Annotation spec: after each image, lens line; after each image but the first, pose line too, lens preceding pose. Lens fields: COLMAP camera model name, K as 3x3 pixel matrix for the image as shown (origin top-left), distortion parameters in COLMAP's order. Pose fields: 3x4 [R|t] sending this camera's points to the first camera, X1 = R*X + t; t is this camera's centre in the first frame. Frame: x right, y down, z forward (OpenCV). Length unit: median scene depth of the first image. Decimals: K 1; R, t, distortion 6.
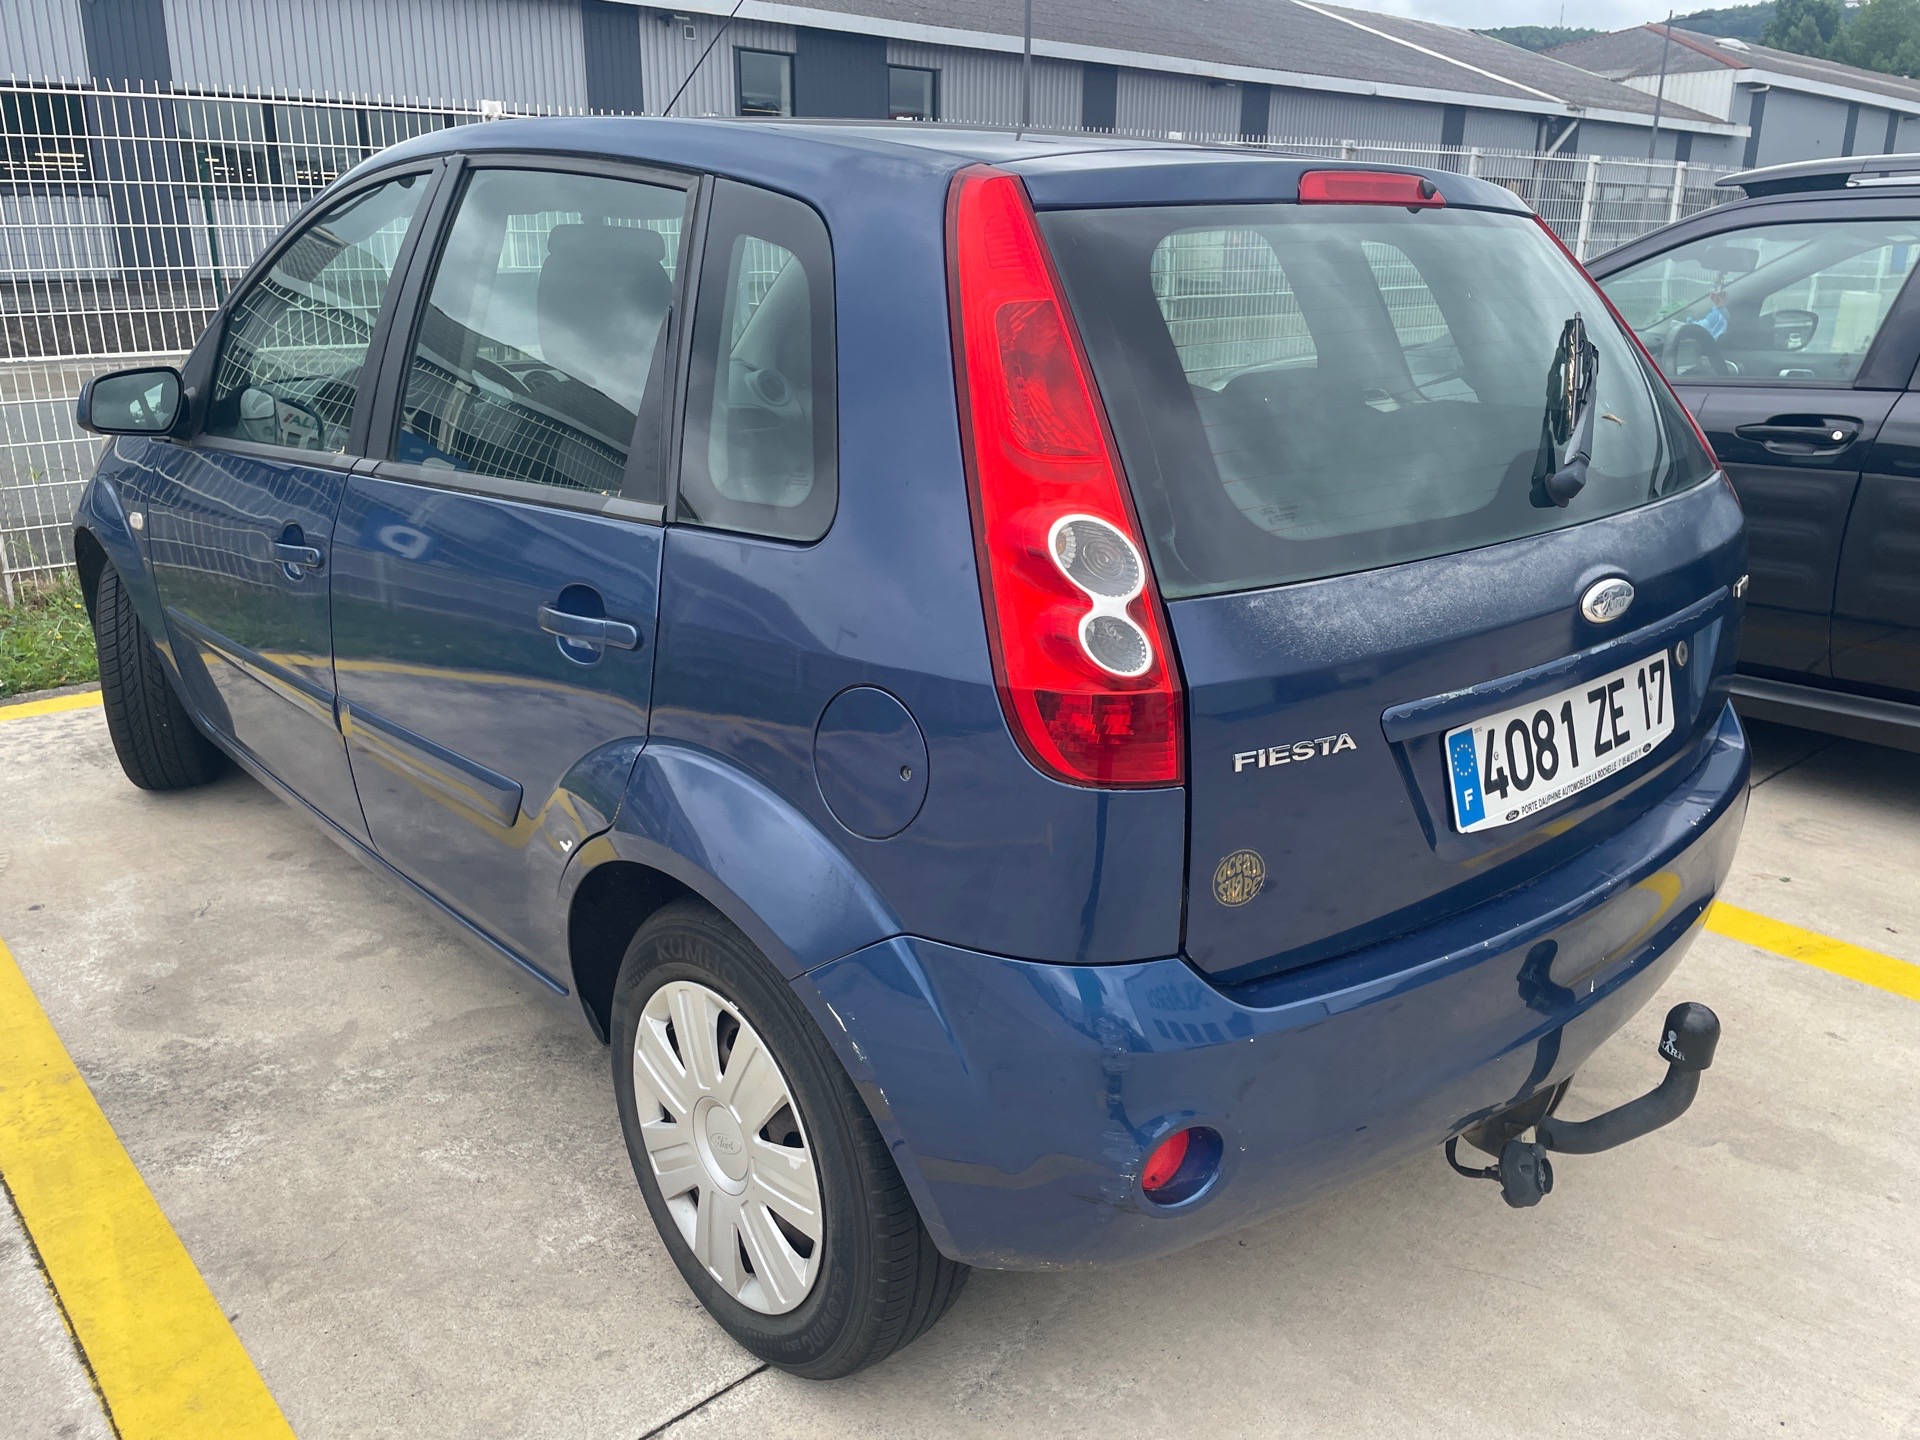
lens RADIAL K [[1579.9, 0, 984.0], [0, 1579.9, 710.5], [0, 0, 1]] dist [0.112011, -0.178656]
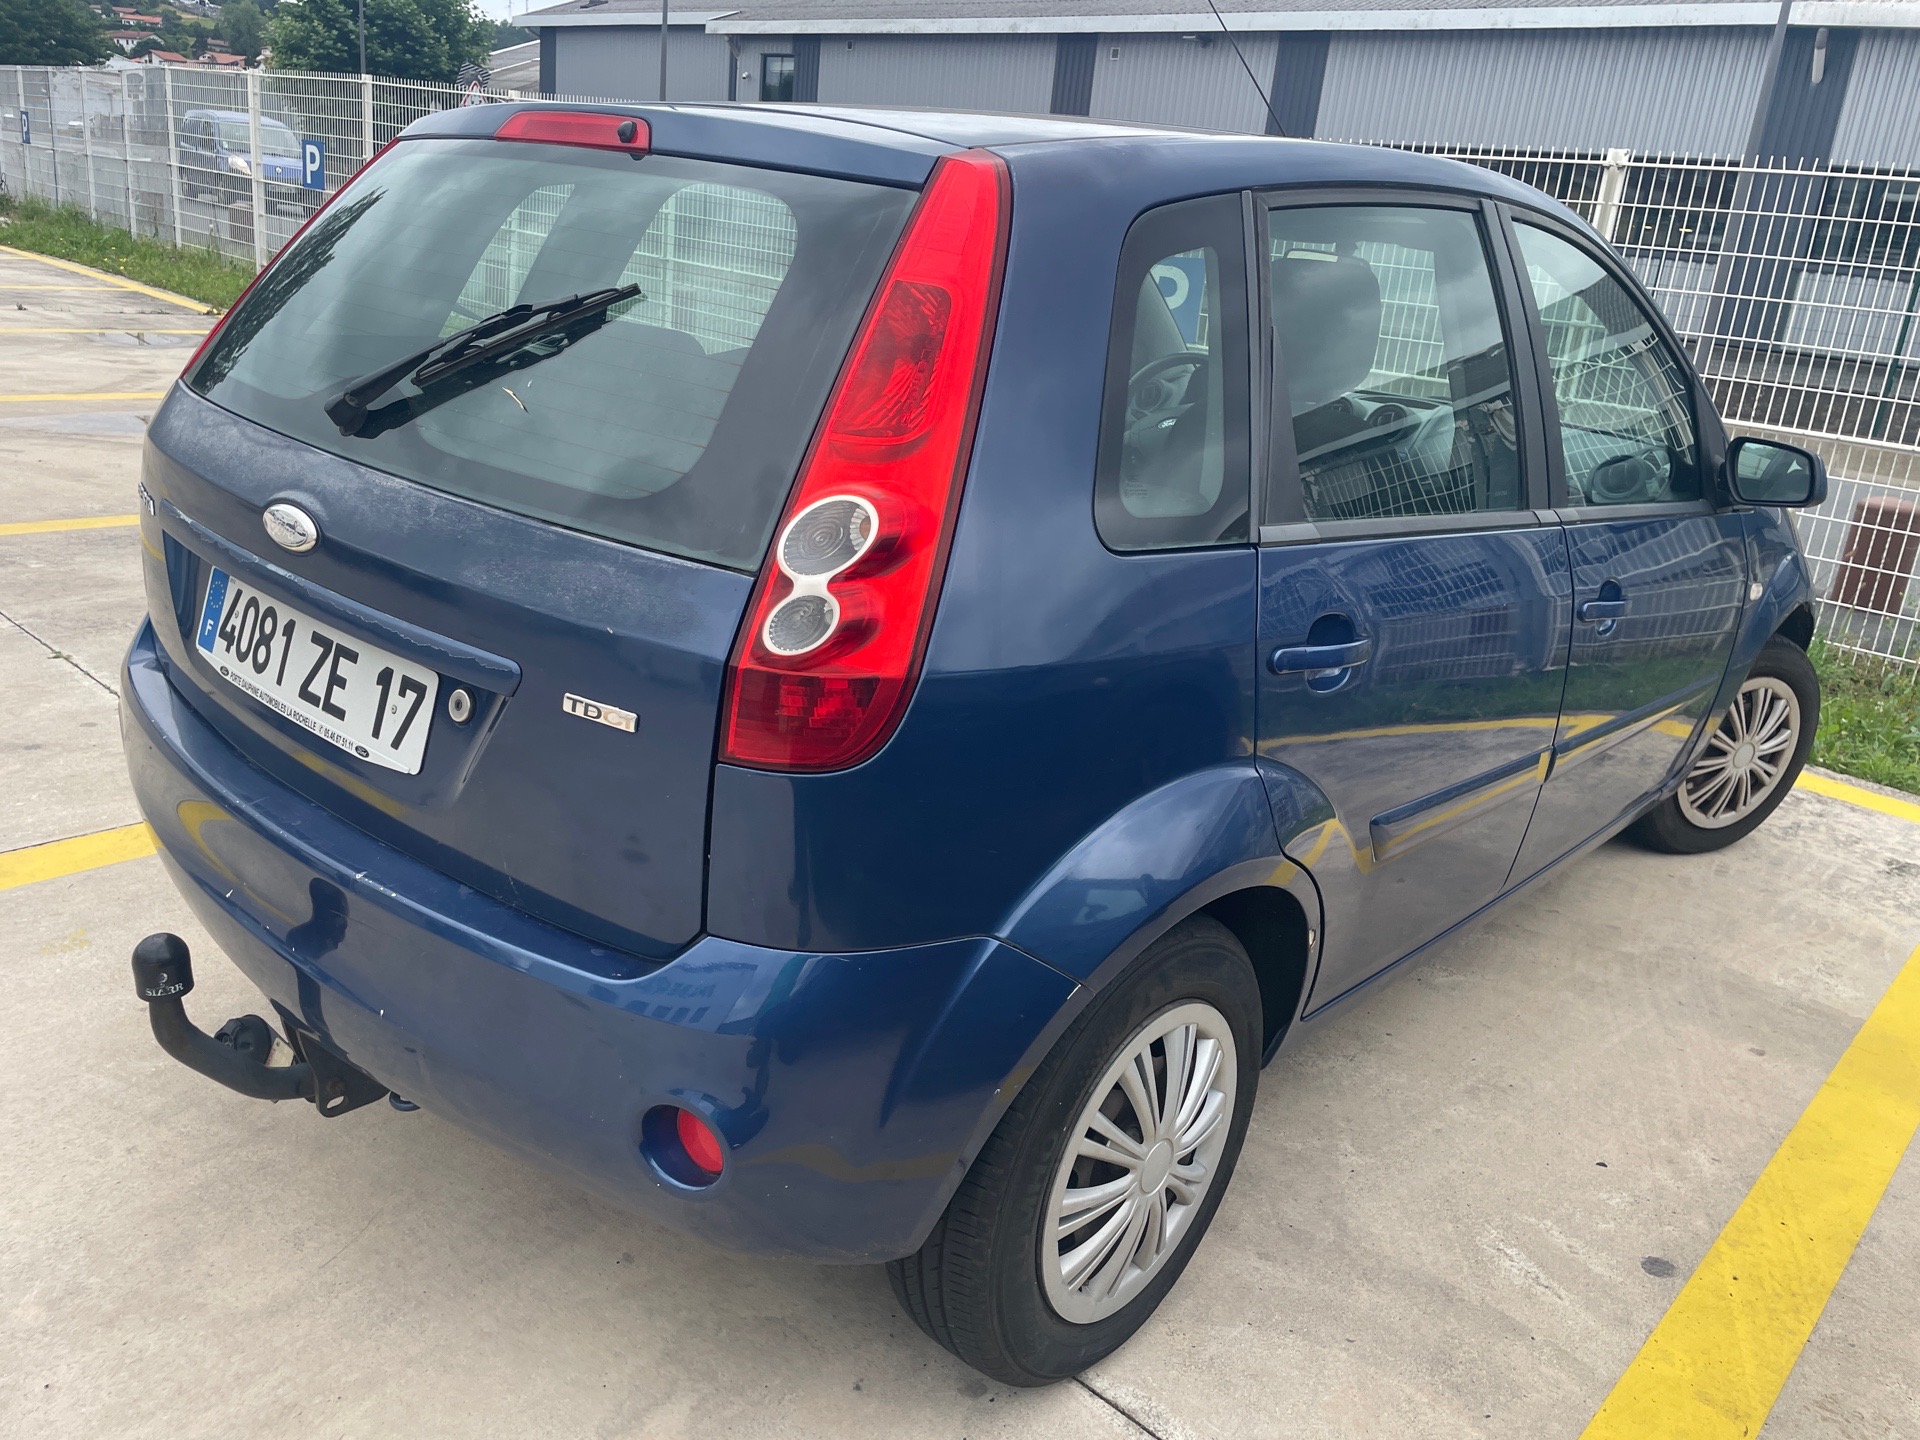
lens RADIAL K [[1579.9, 0, 984.0], [0, 1579.9, 710.5], [0, 0, 1]] dist [0.112011, -0.178656]
pose [[0.024698, 0.289083, -0.956985, 1.018365], [-0.378369, 0.888766, 0.258711, -0.284503], [0.925325, 0.355704, 0.131331, 0.974642]]
